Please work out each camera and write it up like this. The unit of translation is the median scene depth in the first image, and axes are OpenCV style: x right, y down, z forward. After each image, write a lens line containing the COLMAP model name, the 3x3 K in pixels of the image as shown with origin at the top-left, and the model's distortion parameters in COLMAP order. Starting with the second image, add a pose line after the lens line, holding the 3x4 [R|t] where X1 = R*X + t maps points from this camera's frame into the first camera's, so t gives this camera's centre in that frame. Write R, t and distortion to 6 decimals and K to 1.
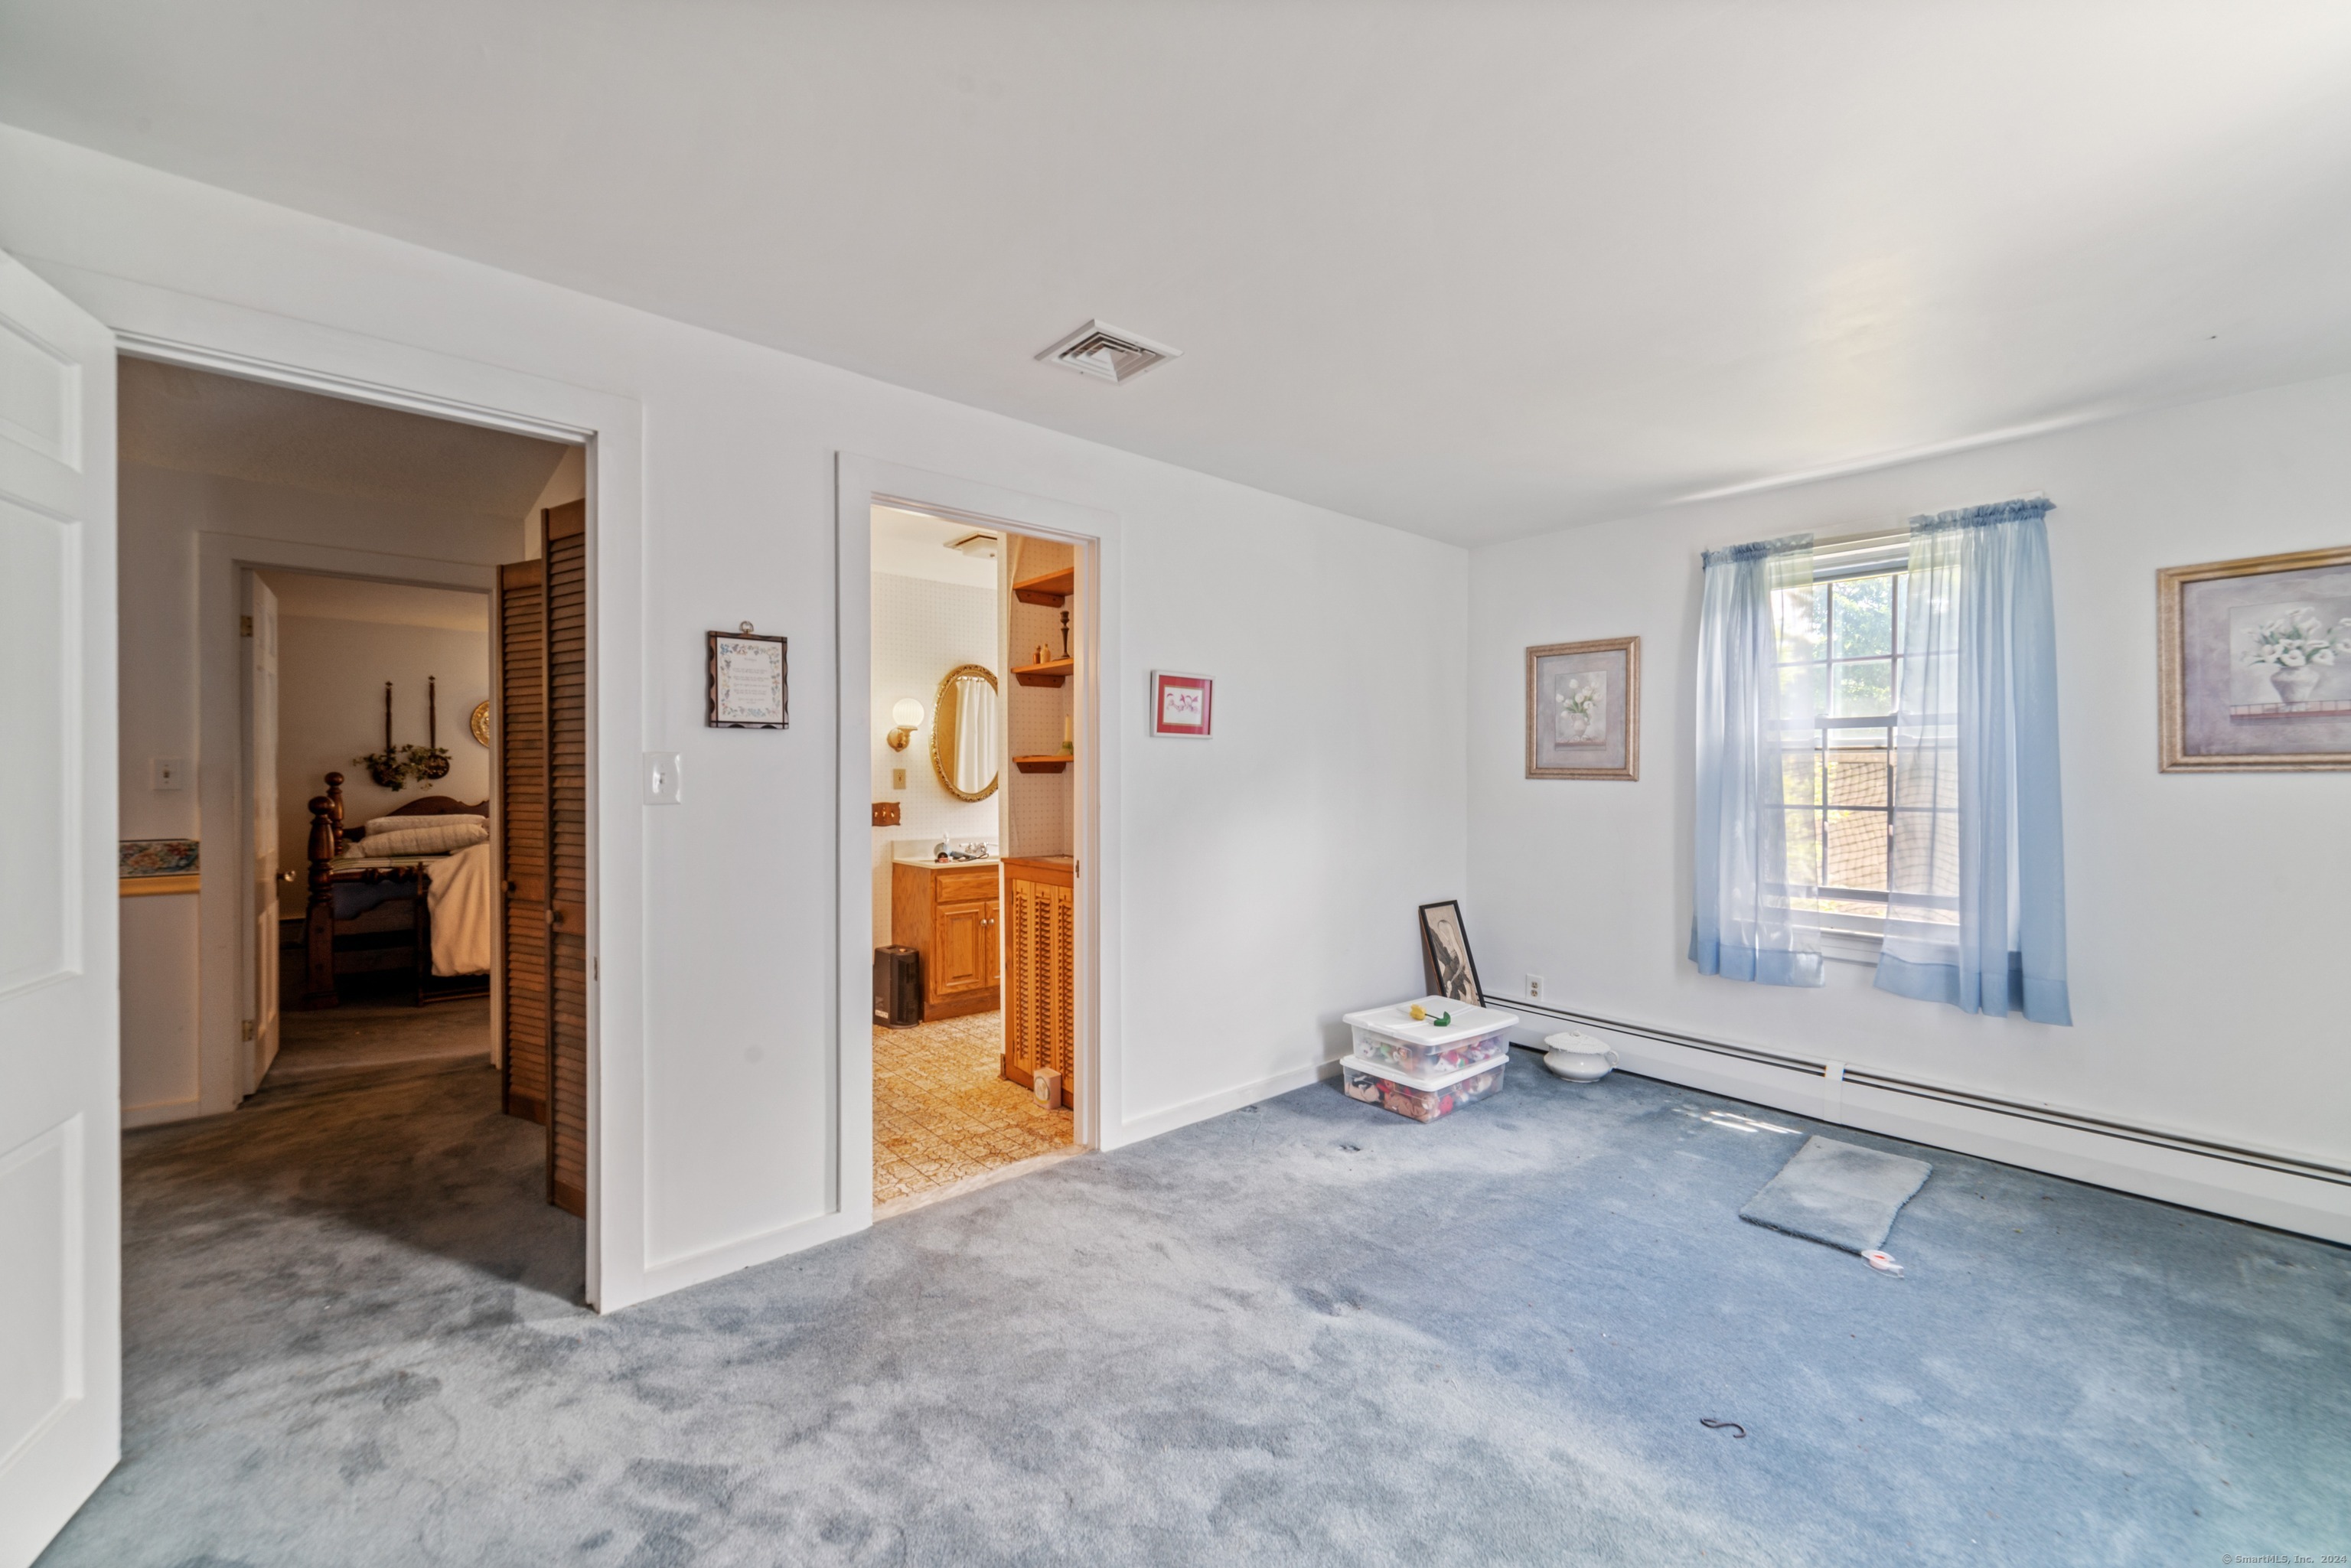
lens RADIAL K [[911.6, 0, 1185.1], [0, 911.6, 768.6], [0, 0, 1]] dist [-0.007614, 0.001062]
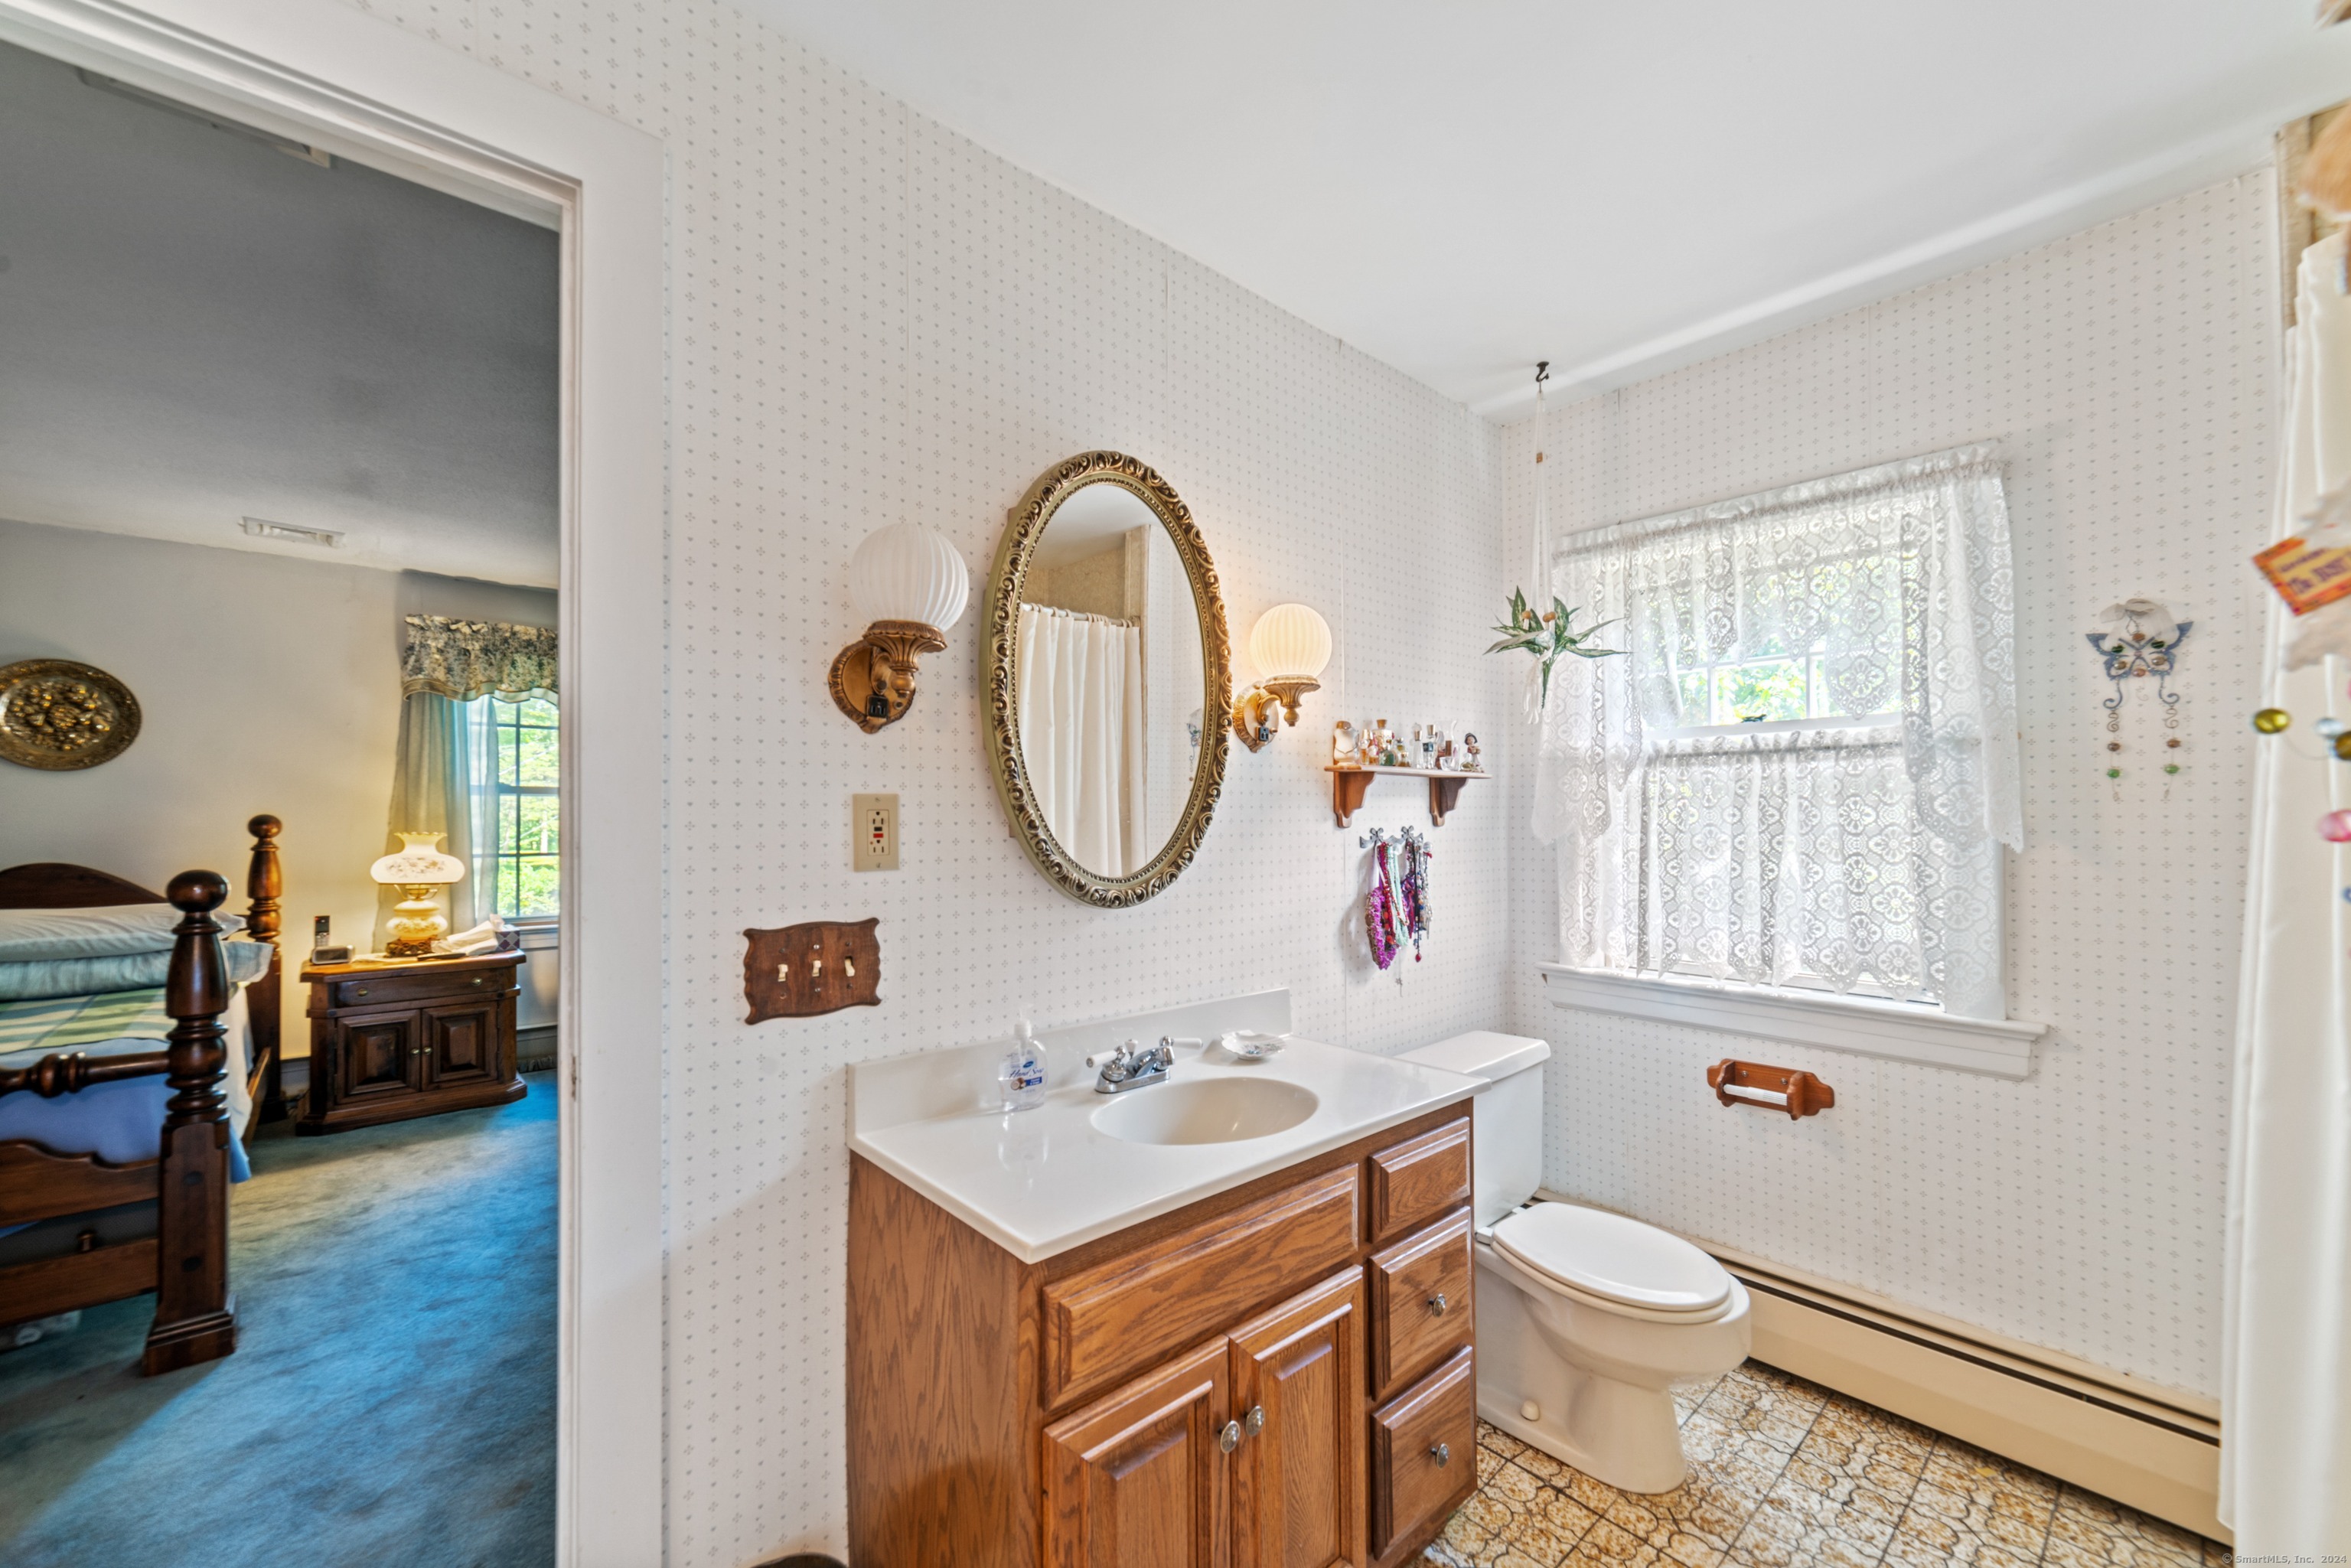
lens RADIAL K [[911.6, 0, 1159.7], [0, 911.6, 798.1], [0, 0, 1]] dist [-0.007614, 0.001062]
pose [[0.999975, -0.003784, -0.006009, -0.175595], [0.003688, 0.999864, -0.016055, 0.005458], [0.006069, 0.016033, 0.999853, 0.562497]]
